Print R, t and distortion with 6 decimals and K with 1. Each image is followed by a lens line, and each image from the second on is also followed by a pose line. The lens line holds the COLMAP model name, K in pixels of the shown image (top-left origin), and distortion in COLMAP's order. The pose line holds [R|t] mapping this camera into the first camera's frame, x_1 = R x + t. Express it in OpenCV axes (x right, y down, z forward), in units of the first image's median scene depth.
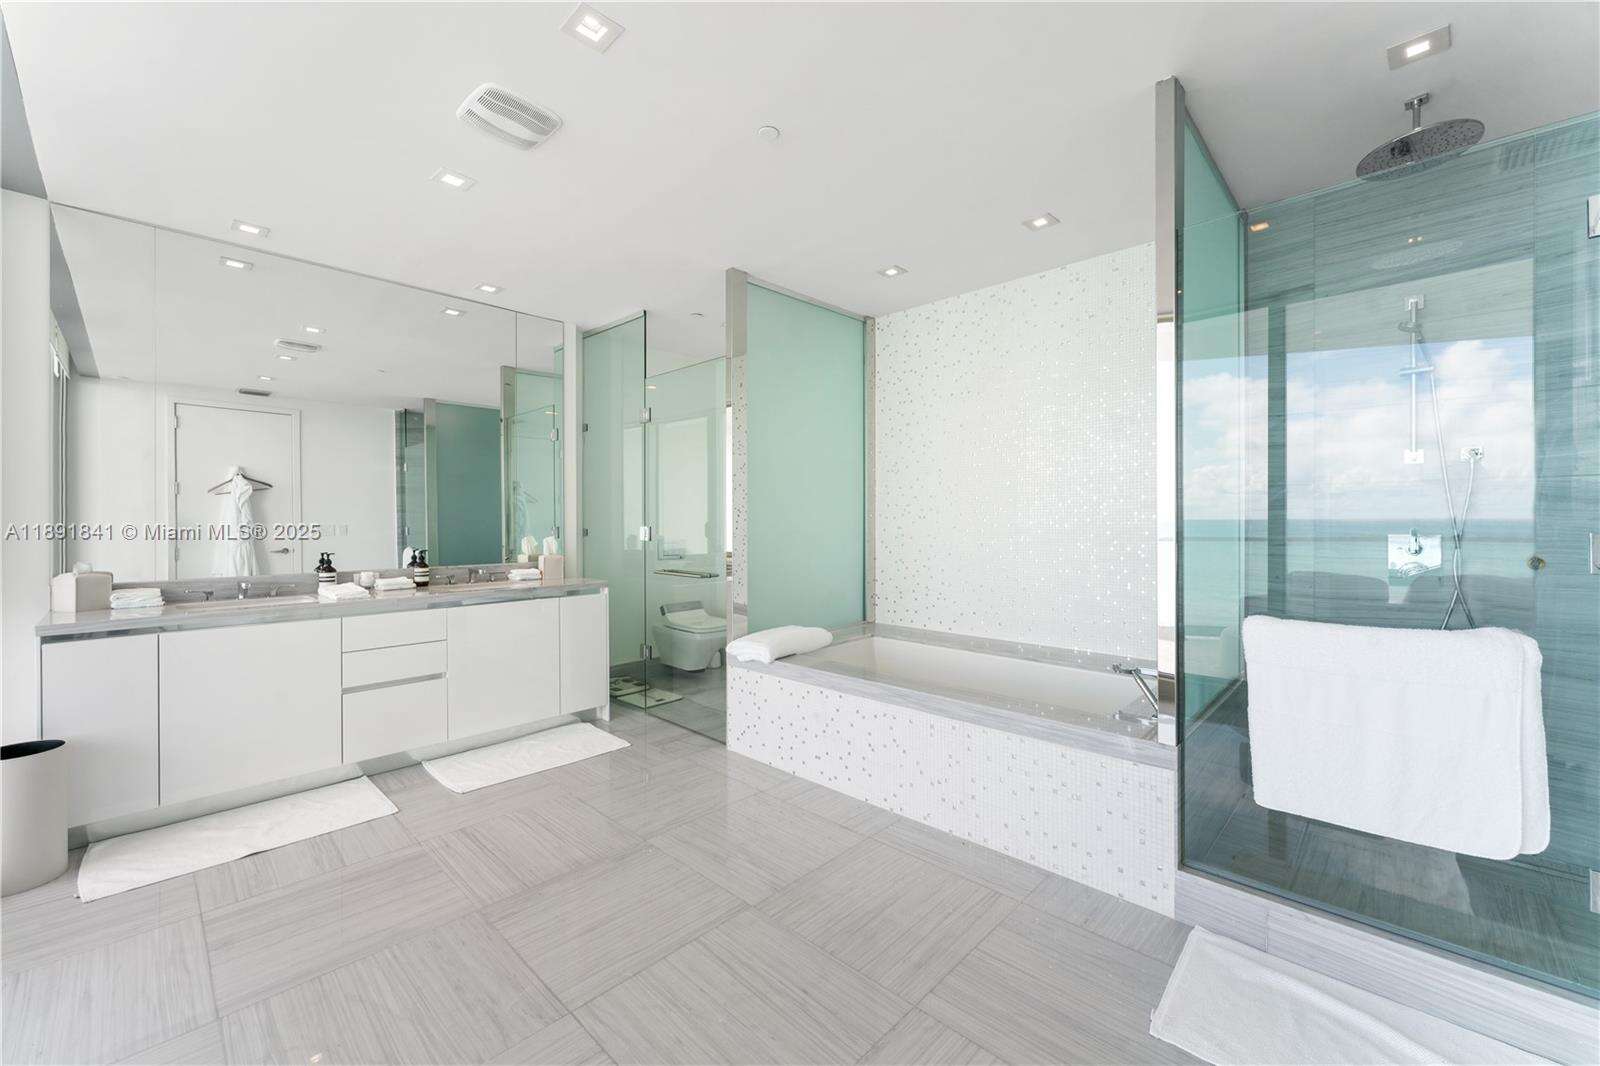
lens RADIAL K [[635.4, 0, 797.6], [0, 635.4, 522.9], [0, 0, 1]] dist [-0.002458, -0.000520]
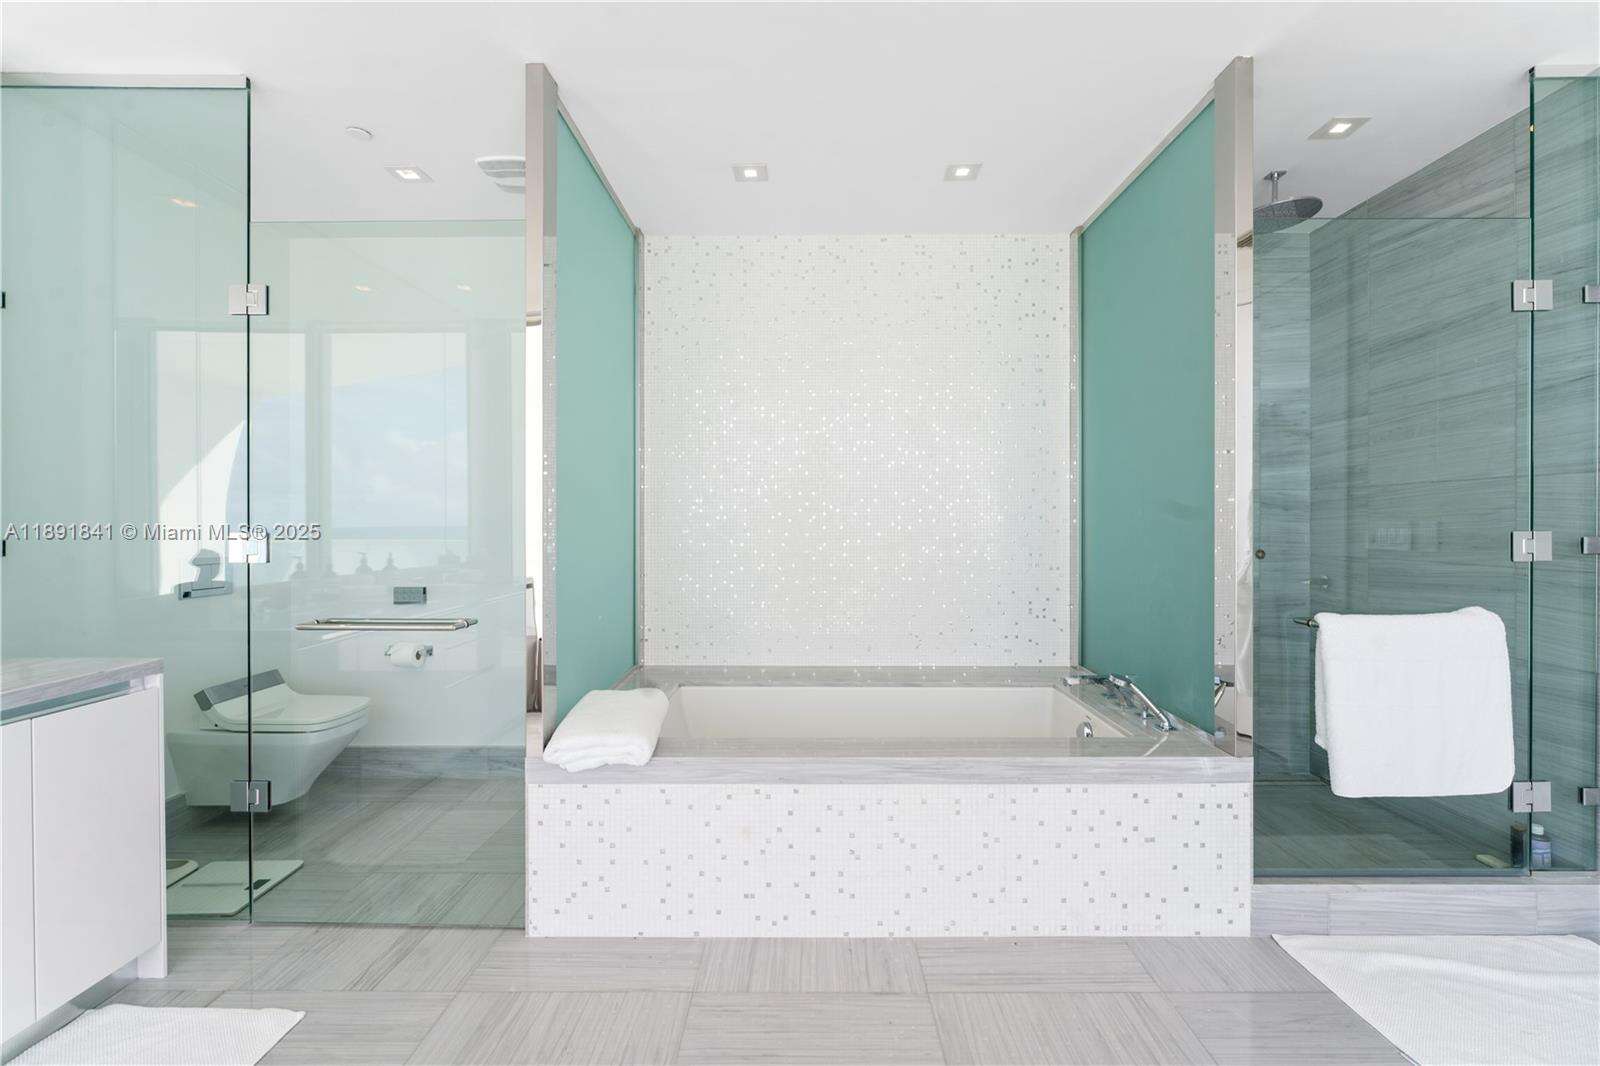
lens RADIAL K [[682.6, 0, 800.1], [0, 682.6, 524.8], [0, 0, 1]] dist [-0.006790, 0.000105]
pose [[0.723492, 0.001379, 0.690332, -0.348625], [0.000073, 0.999998, -0.002074, 0.001344], [-0.690333, 0.001551, 0.723490, 0.413502]]
